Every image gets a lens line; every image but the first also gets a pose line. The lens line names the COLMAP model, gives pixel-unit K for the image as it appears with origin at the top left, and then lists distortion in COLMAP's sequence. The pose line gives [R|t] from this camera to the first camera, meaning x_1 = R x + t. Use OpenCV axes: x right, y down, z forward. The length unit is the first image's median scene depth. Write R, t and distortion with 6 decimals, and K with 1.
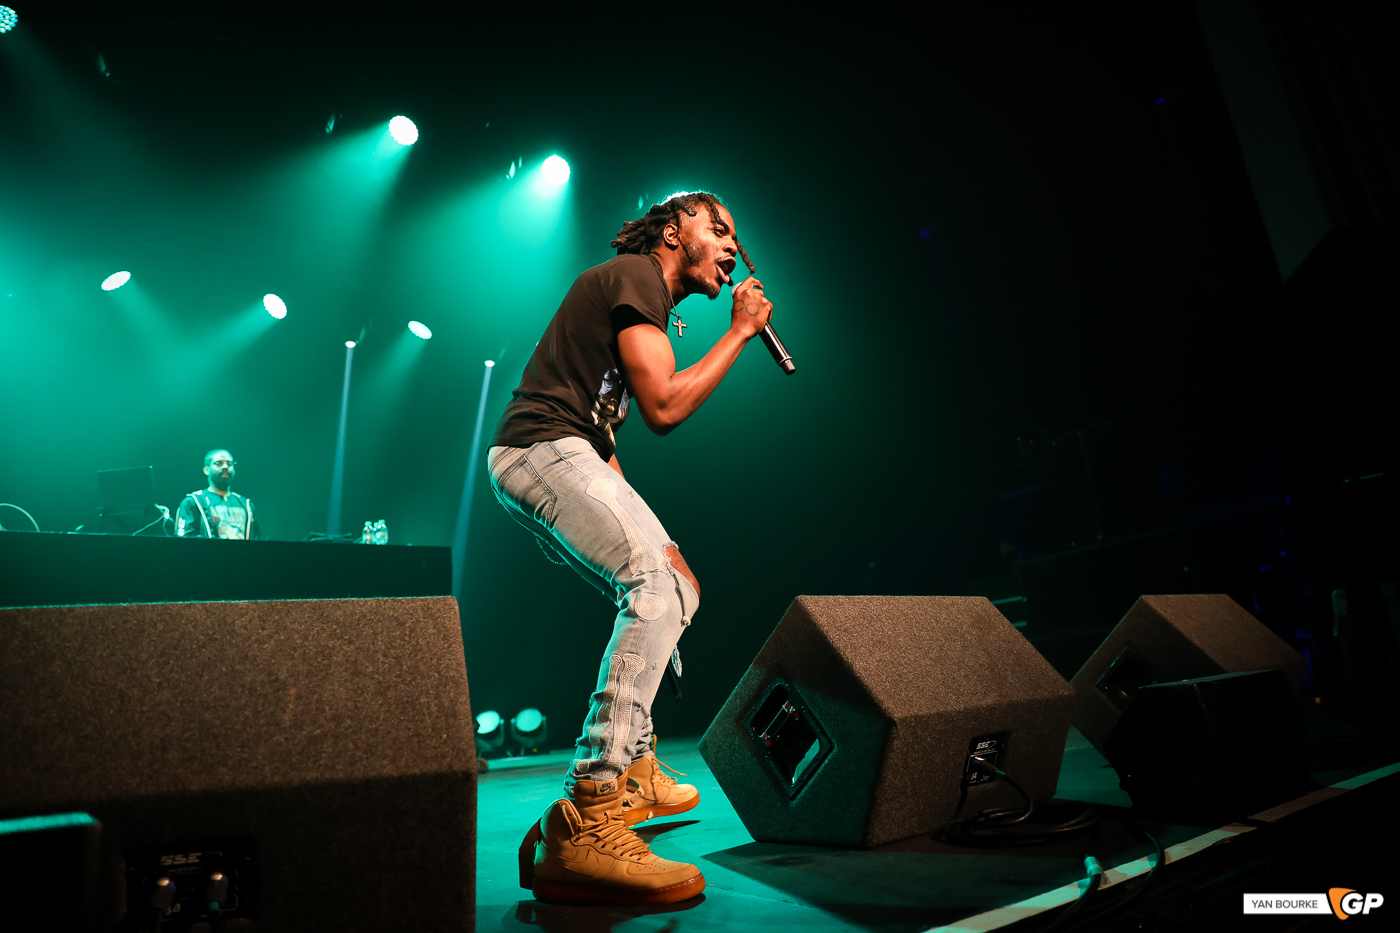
lens RADIAL K [[937.6, 0, 699.2], [0, 937.6, 463.9], [0, 0, 1]] dist [-0.095304, 0.069915]
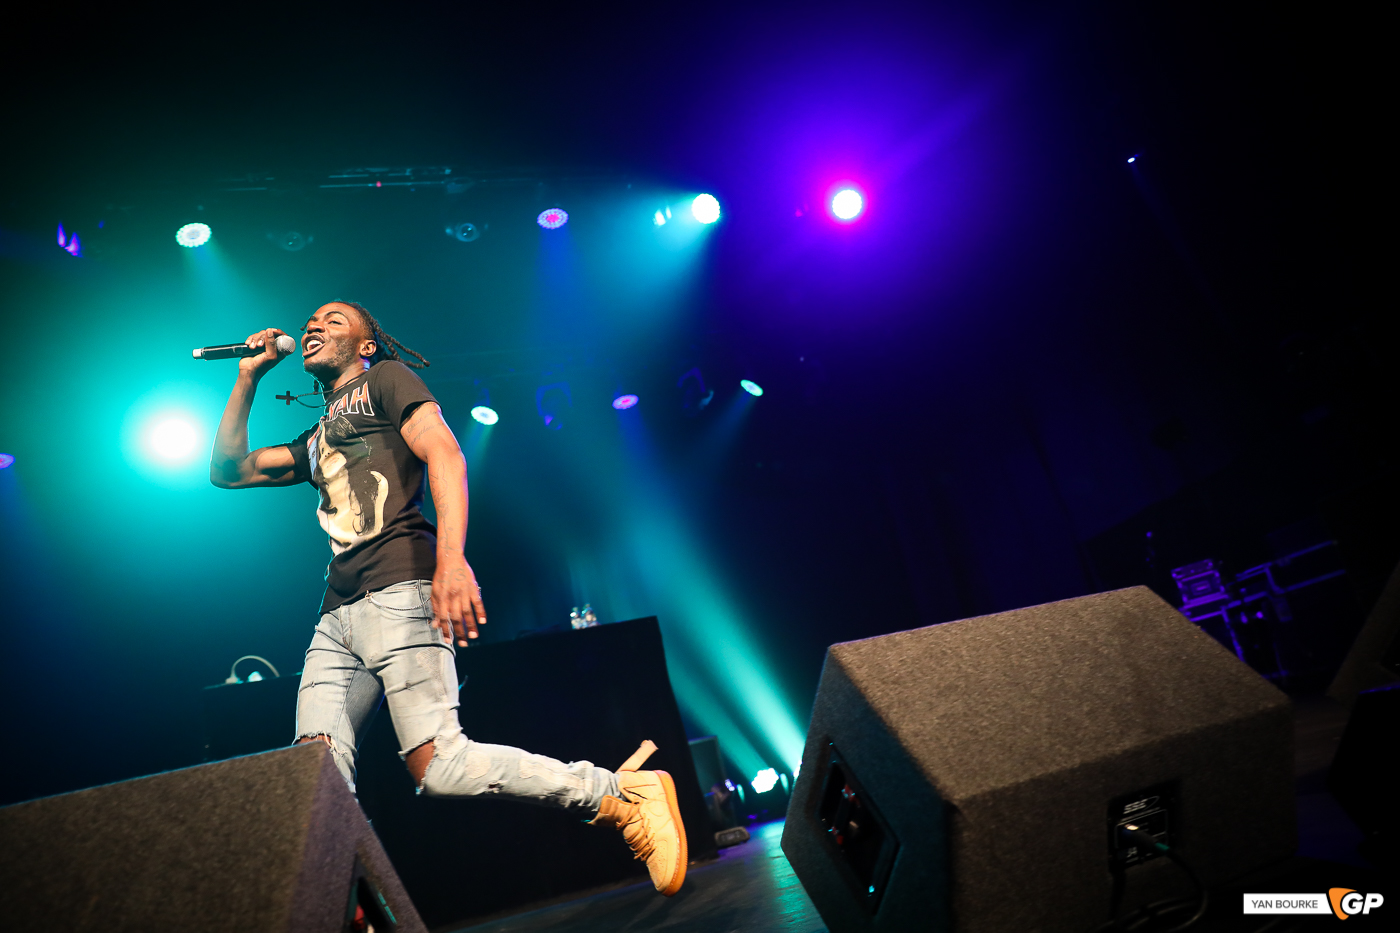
lens RADIAL K [[937.6, 0, 699.2], [0, 937.6, 463.9], [0, 0, 1]] dist [-0.095304, 0.069915]
pose [[0.932289, -0.228984, -0.280005, 0.259917], [0.219503, 0.973430, -0.065213, 0.023355], [0.287498, -0.000665, 0.957781, 0.243821]]
